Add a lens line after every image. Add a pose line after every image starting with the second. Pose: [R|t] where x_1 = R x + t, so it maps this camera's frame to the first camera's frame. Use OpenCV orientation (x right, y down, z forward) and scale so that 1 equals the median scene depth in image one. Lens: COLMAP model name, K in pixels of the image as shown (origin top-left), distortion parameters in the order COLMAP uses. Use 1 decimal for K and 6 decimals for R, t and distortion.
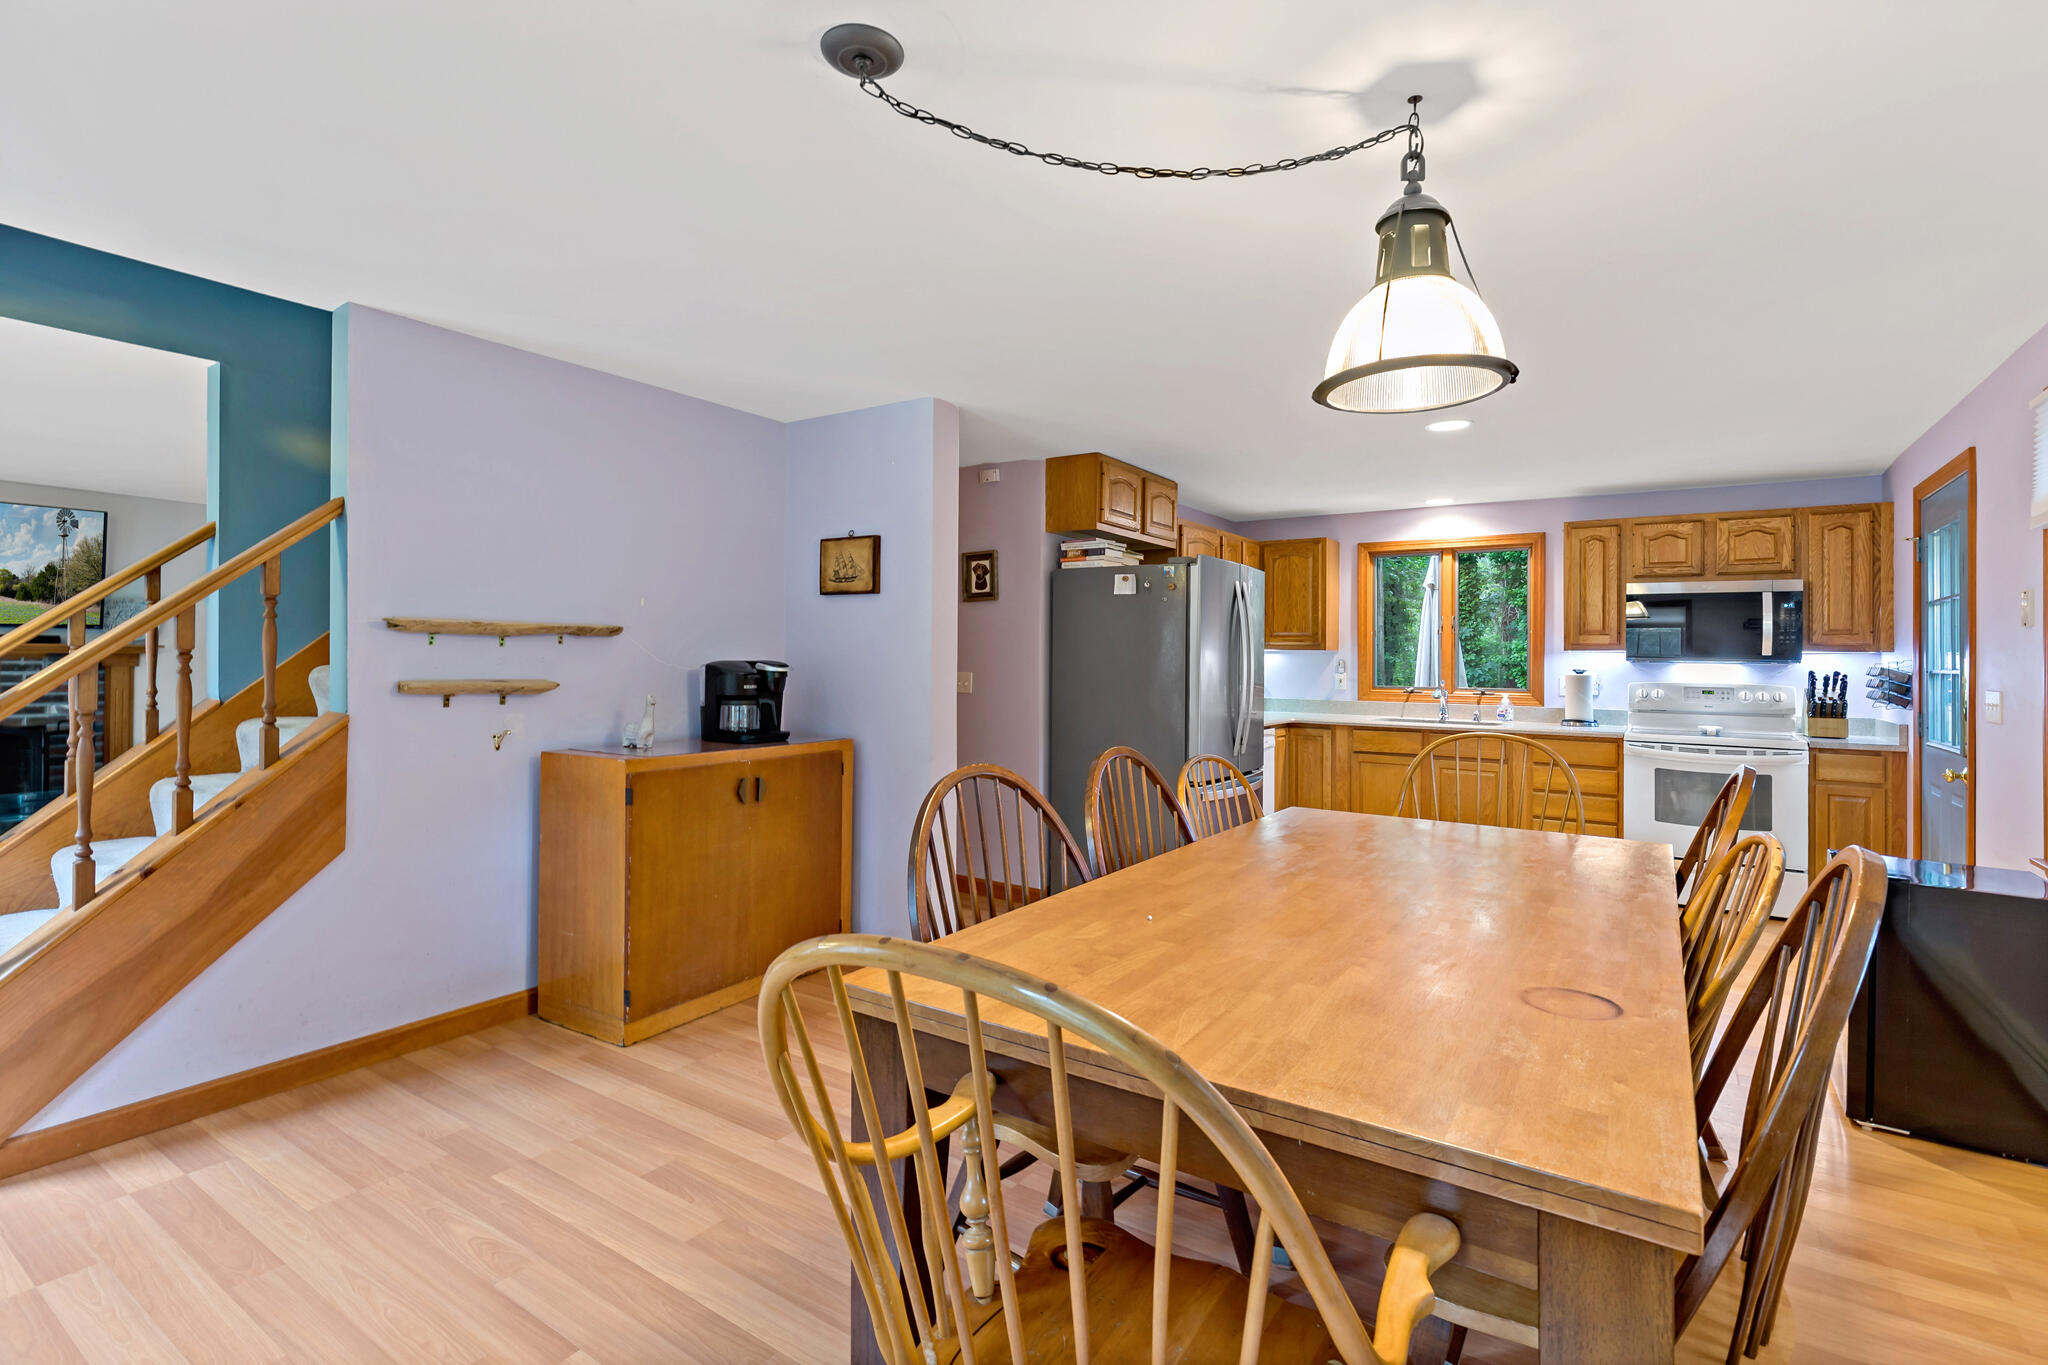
lens RADIAL K [[935.7, 0, 1031.3], [0, 935.7, 627.4], [0, 0, 1]] dist [0.011258, -0.000145]
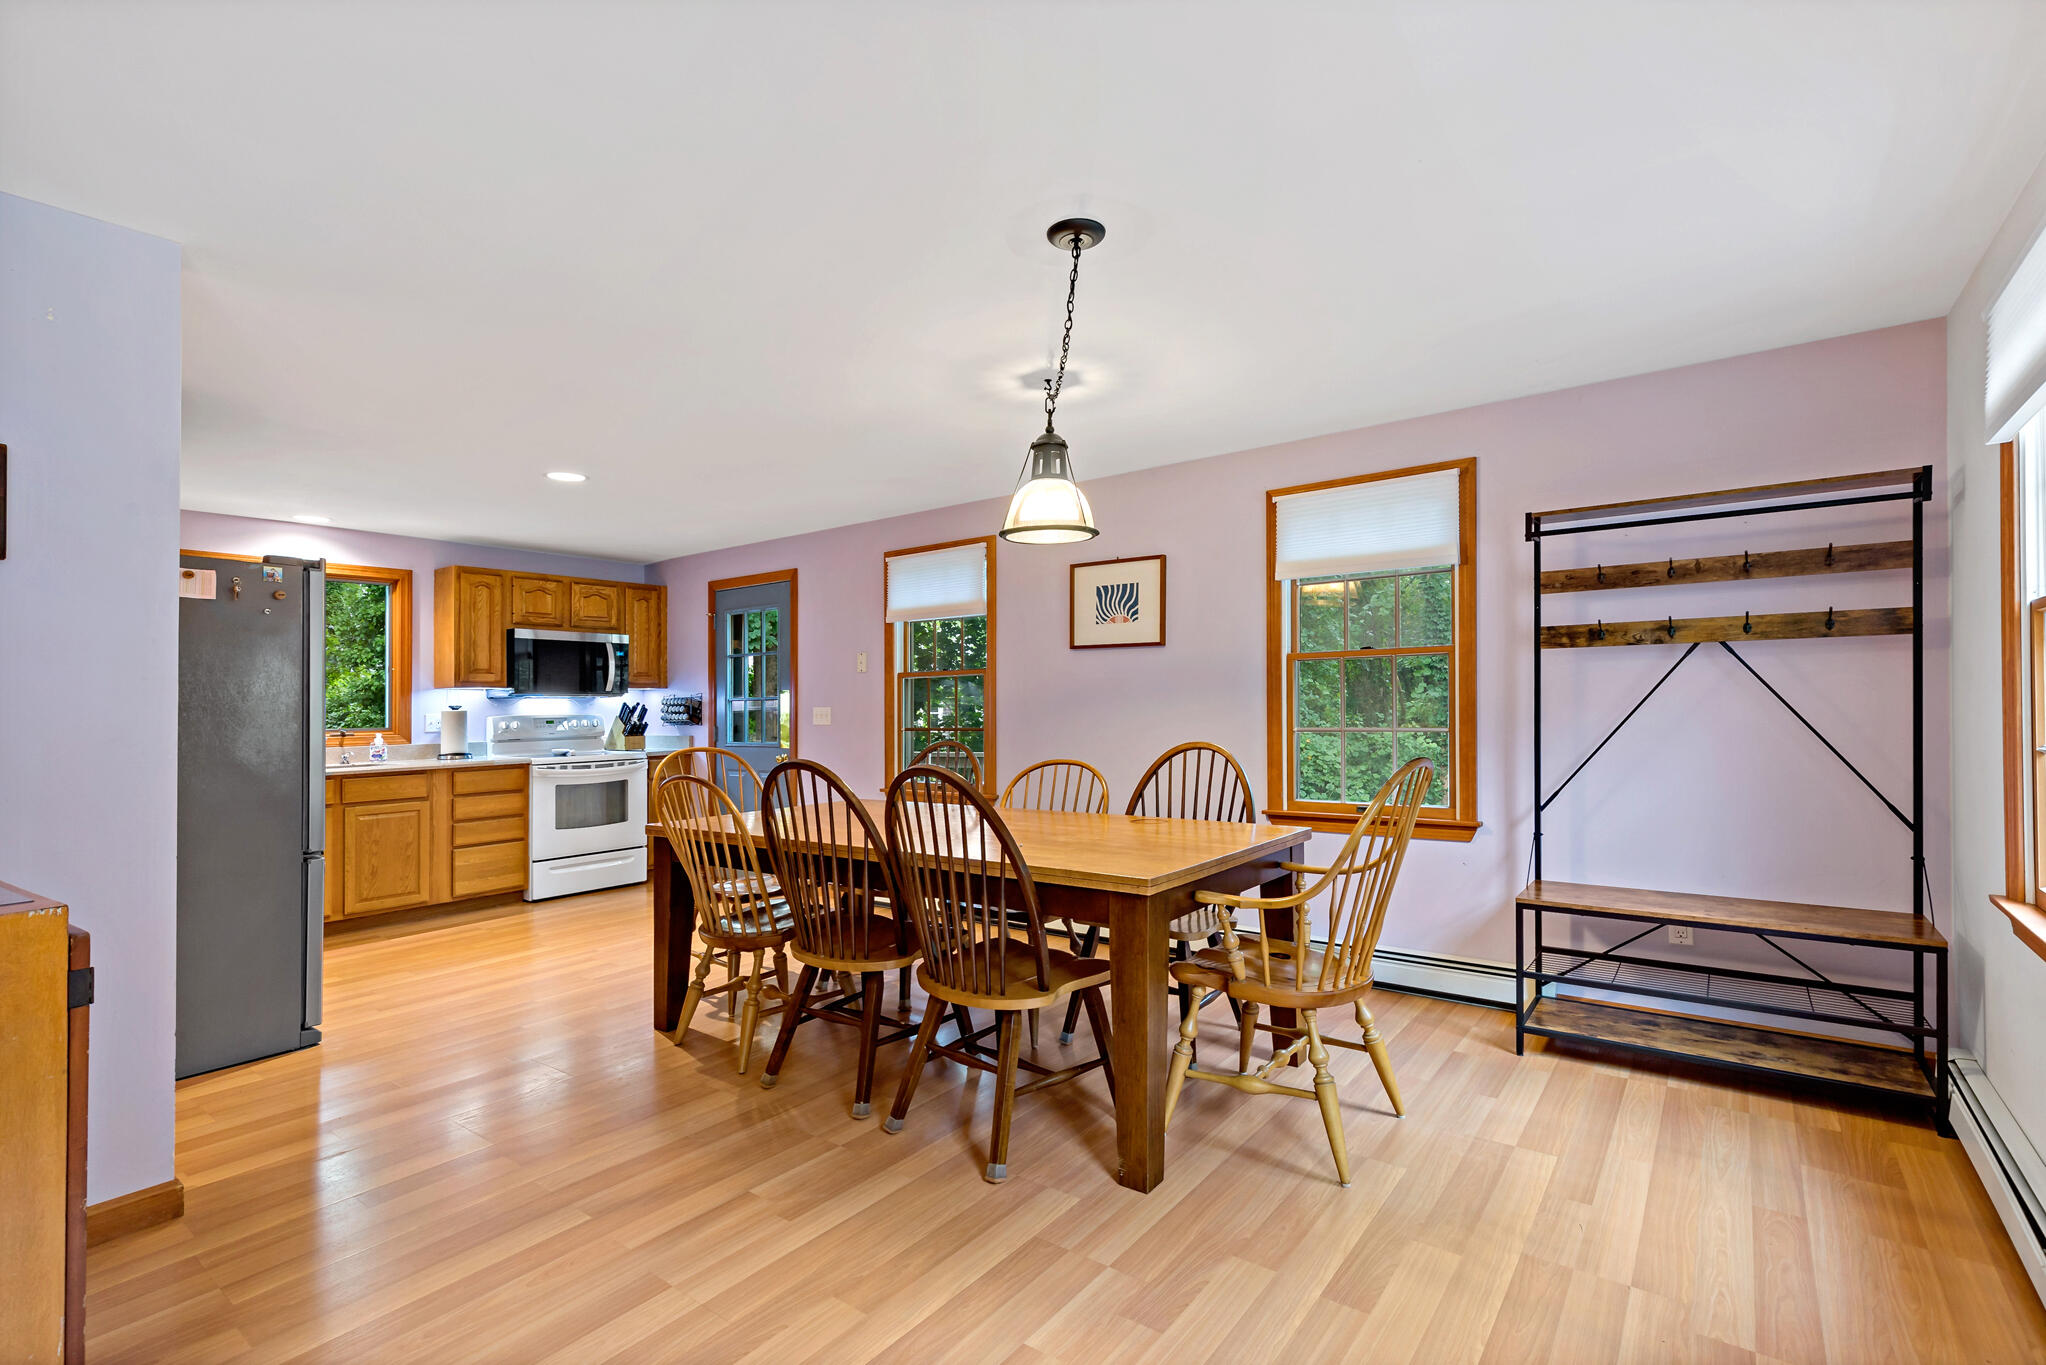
lens RADIAL K [[953.9, 0, 1023.0], [0, 953.9, 682.5], [0, 0, 1]] dist [0.012895, -0.000614]
pose [[0.063008, 0.006190, 0.997994, -0.497815], [-0.021081, 0.999766, -0.004870, 0.011532], [-0.997790, -0.020732, 0.063124, 0.321718]]
